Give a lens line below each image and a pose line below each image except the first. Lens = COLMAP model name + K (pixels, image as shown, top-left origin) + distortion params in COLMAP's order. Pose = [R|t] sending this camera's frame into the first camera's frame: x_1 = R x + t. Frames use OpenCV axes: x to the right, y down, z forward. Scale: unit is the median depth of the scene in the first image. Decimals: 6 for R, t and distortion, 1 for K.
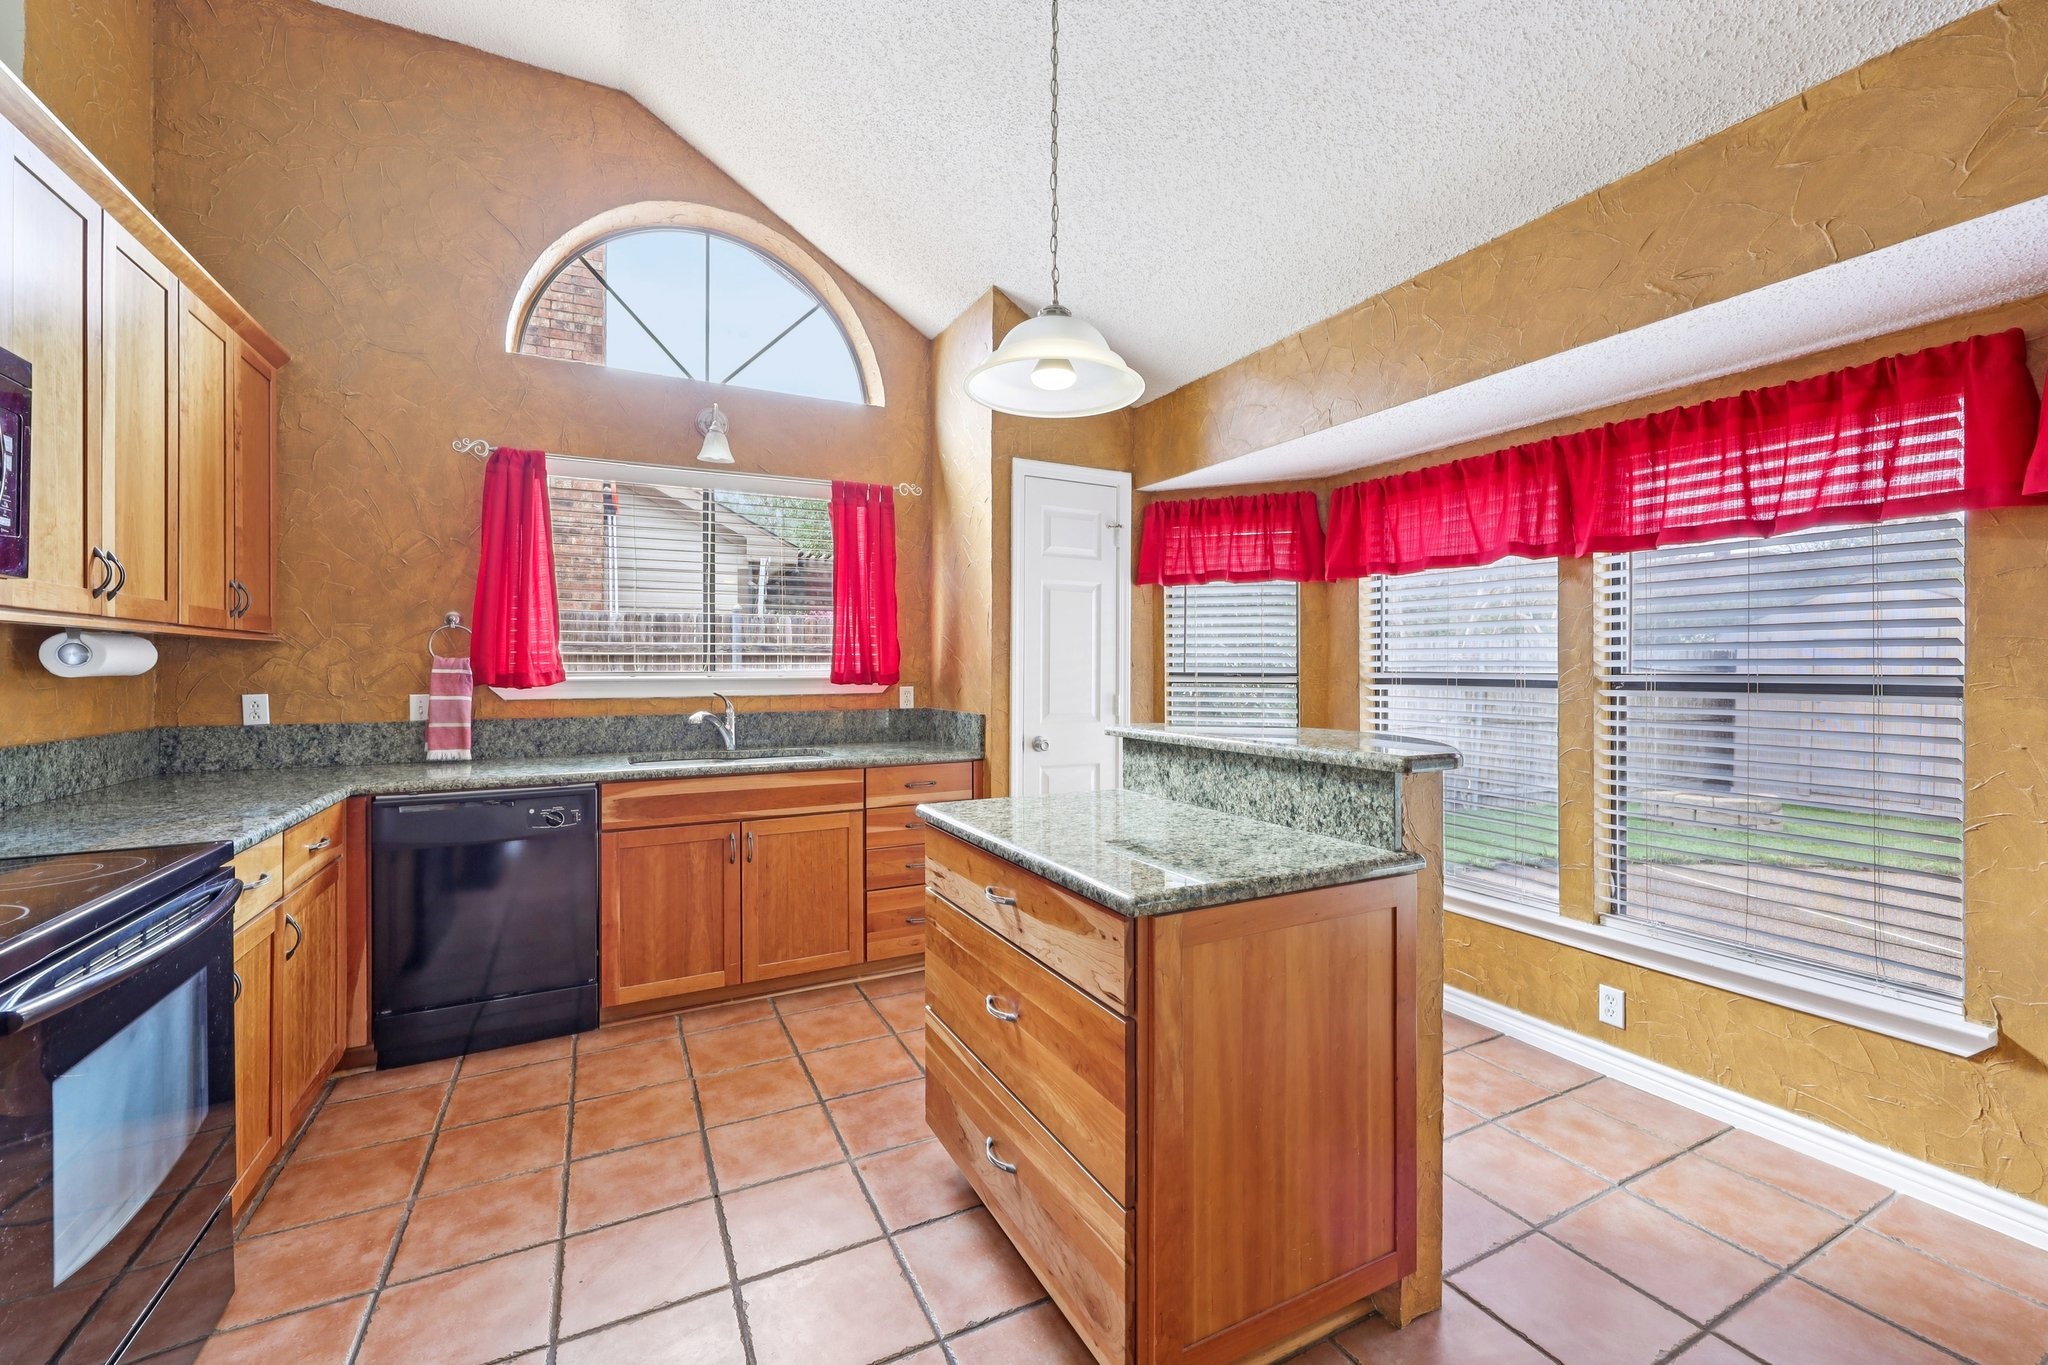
lens RADIAL K [[844.0, 0, 1035.0], [0, 844.0, 661.7], [0, 0, 1]] dist [0.000726, 0.000036]
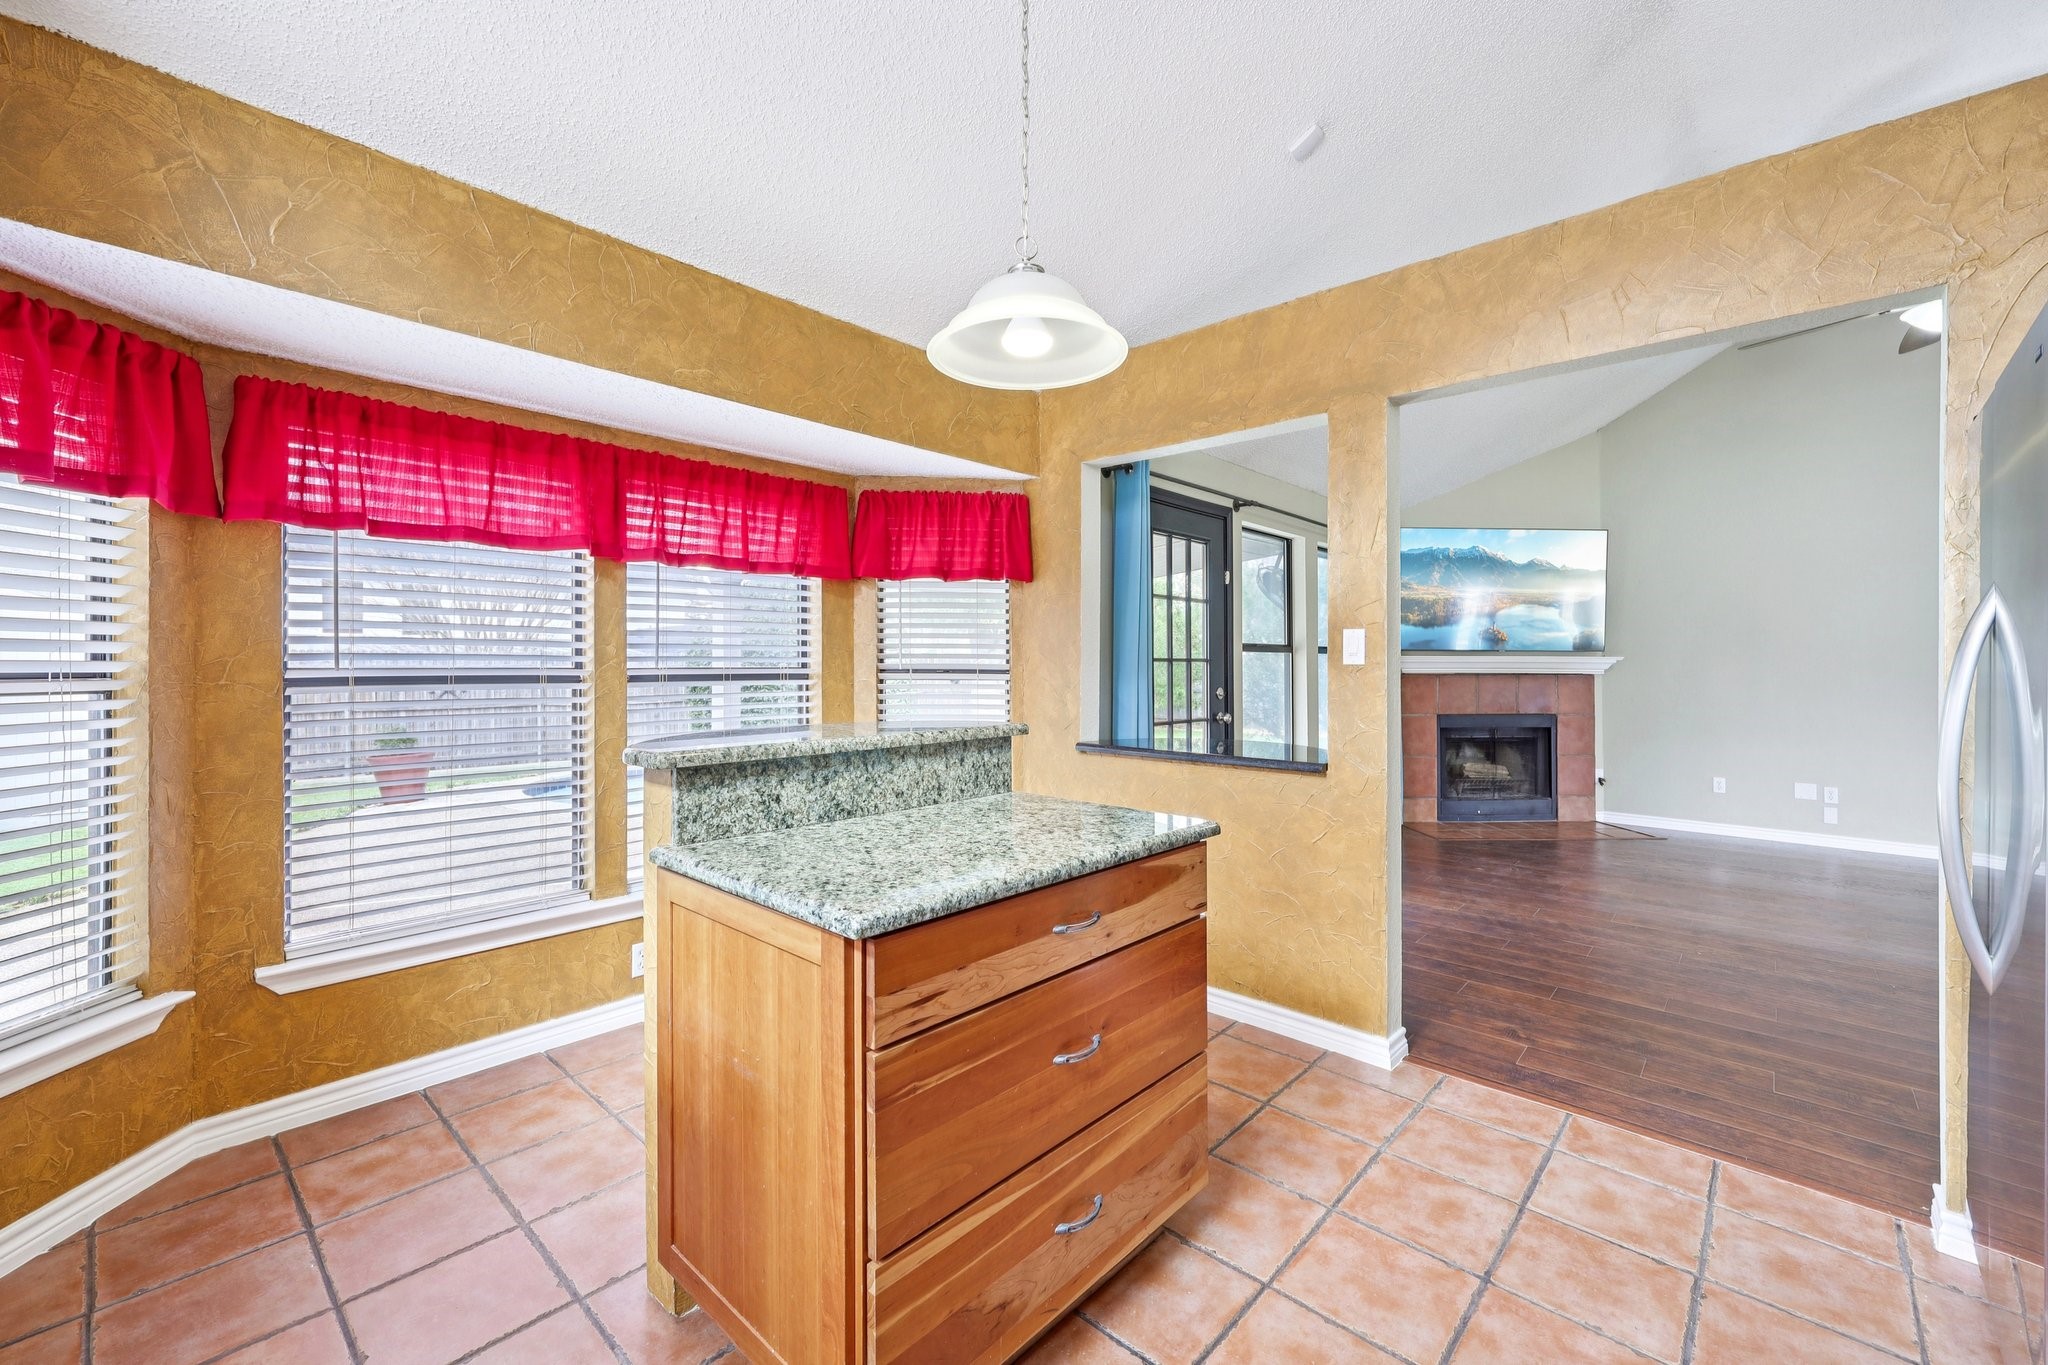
lens RADIAL K [[827.6, 0, 1020.9], [0, 827.6, 665.6], [0, 0, 1]] dist [-0.000439, 0.000052]
pose [[-0.336805, -0.002973, 0.941570, -0.513200], [-0.007278, 0.999973, 0.000554, 0.005883], [-0.941546, -0.006666, -0.336817, 0.832341]]
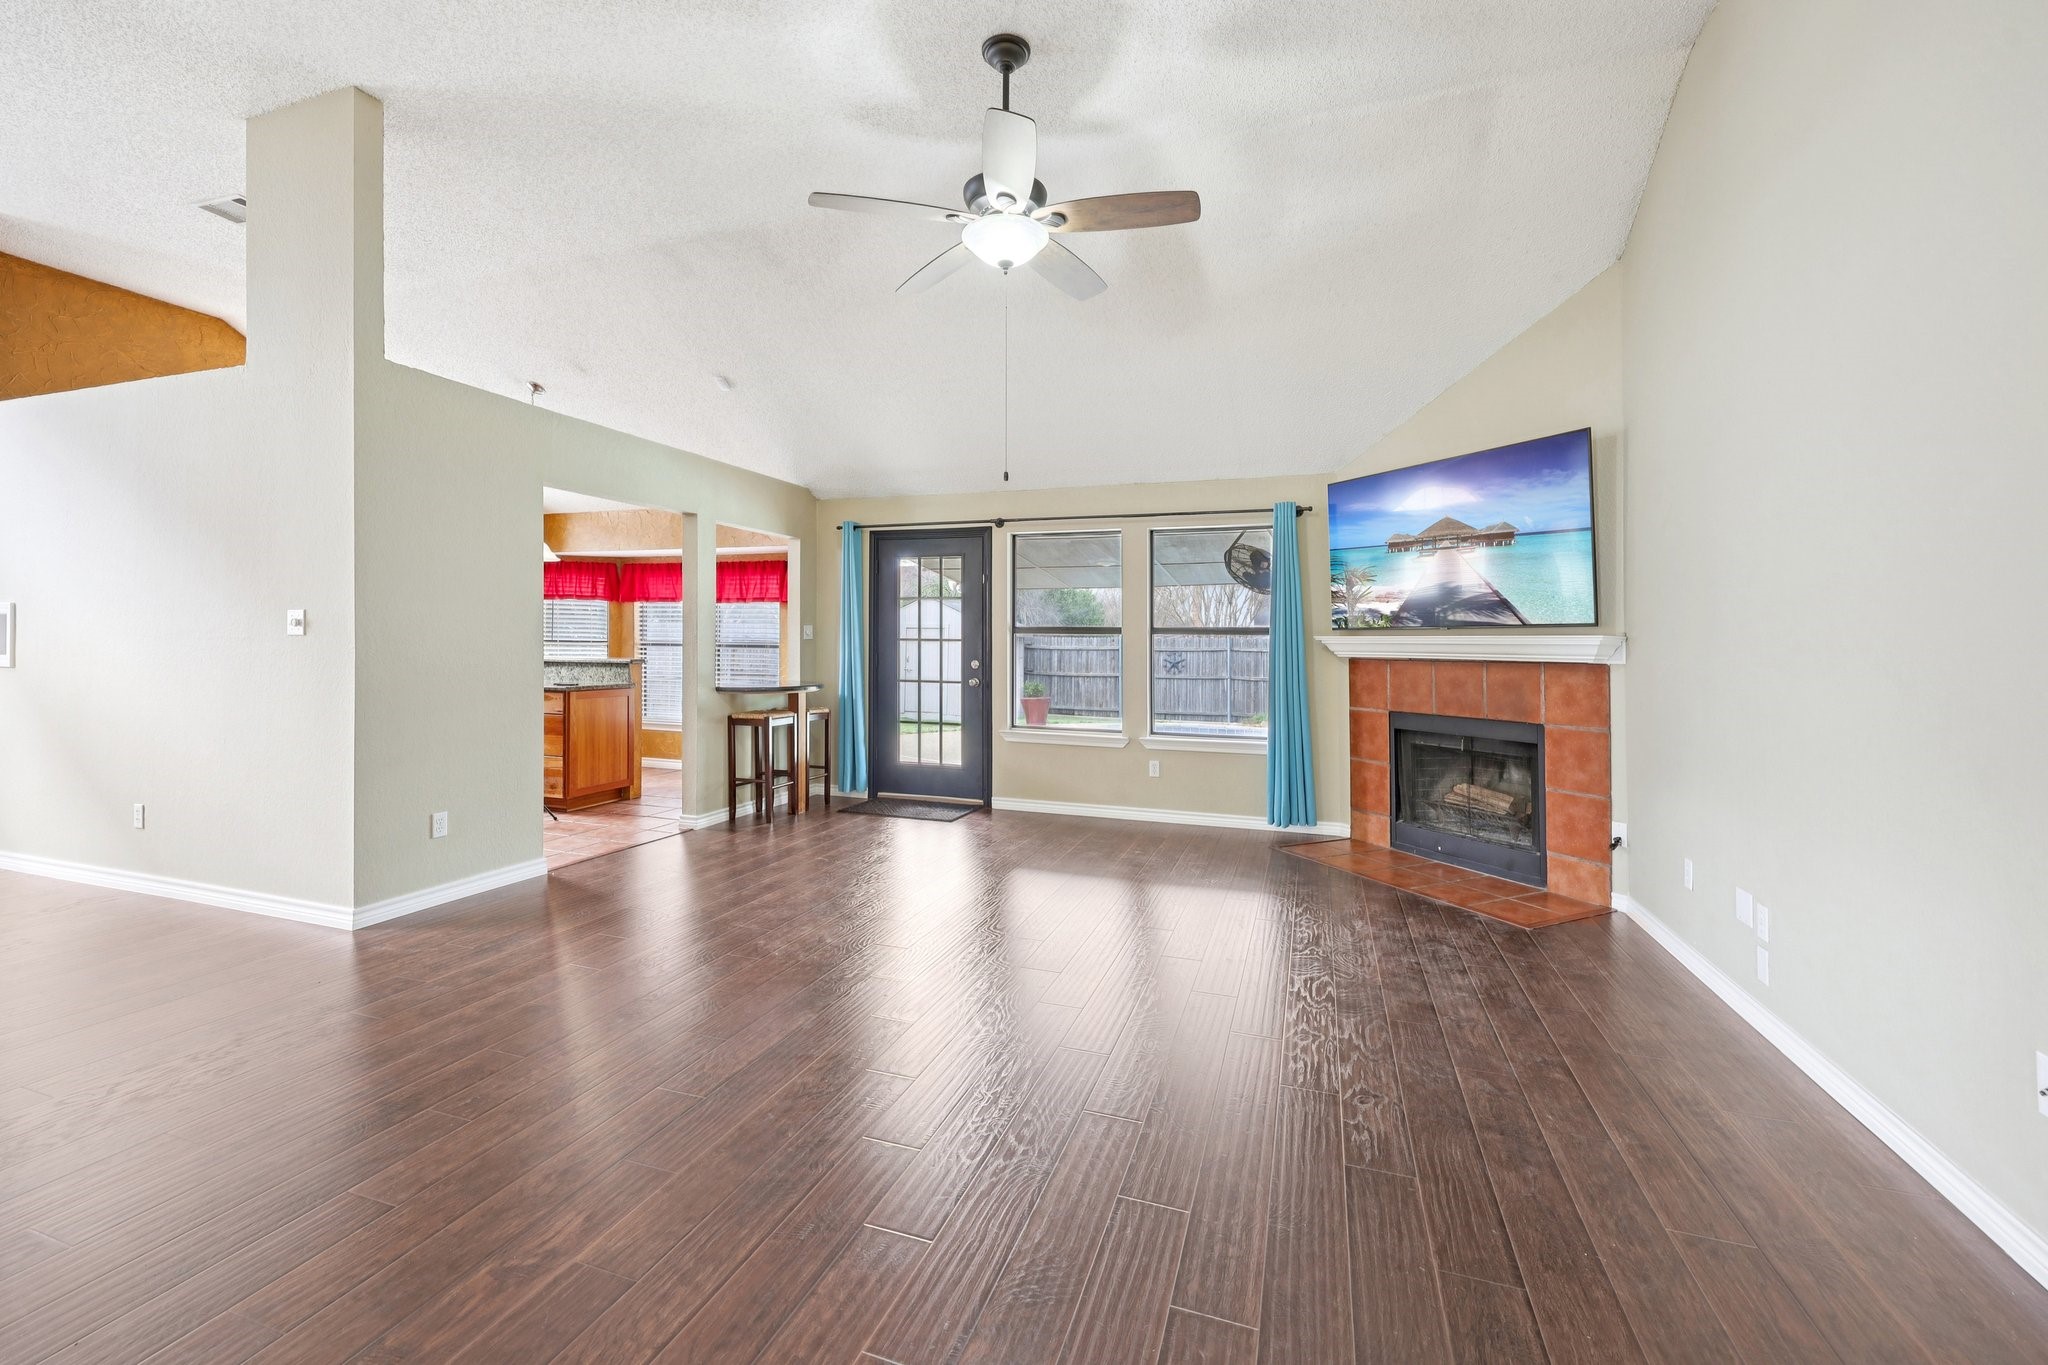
lens RADIAL K [[854.9, 0, 1022.3], [0, 854.9, 653.6], [0, 0, 1]] dist [-0.001852, -0.000195]
pose [[0.735550, 0.004081, 0.677458, -0.594730], [-0.017007, 0.999778, 0.012444, -0.000853], [-0.677257, -0.020675, 0.735456, -2.023174]]
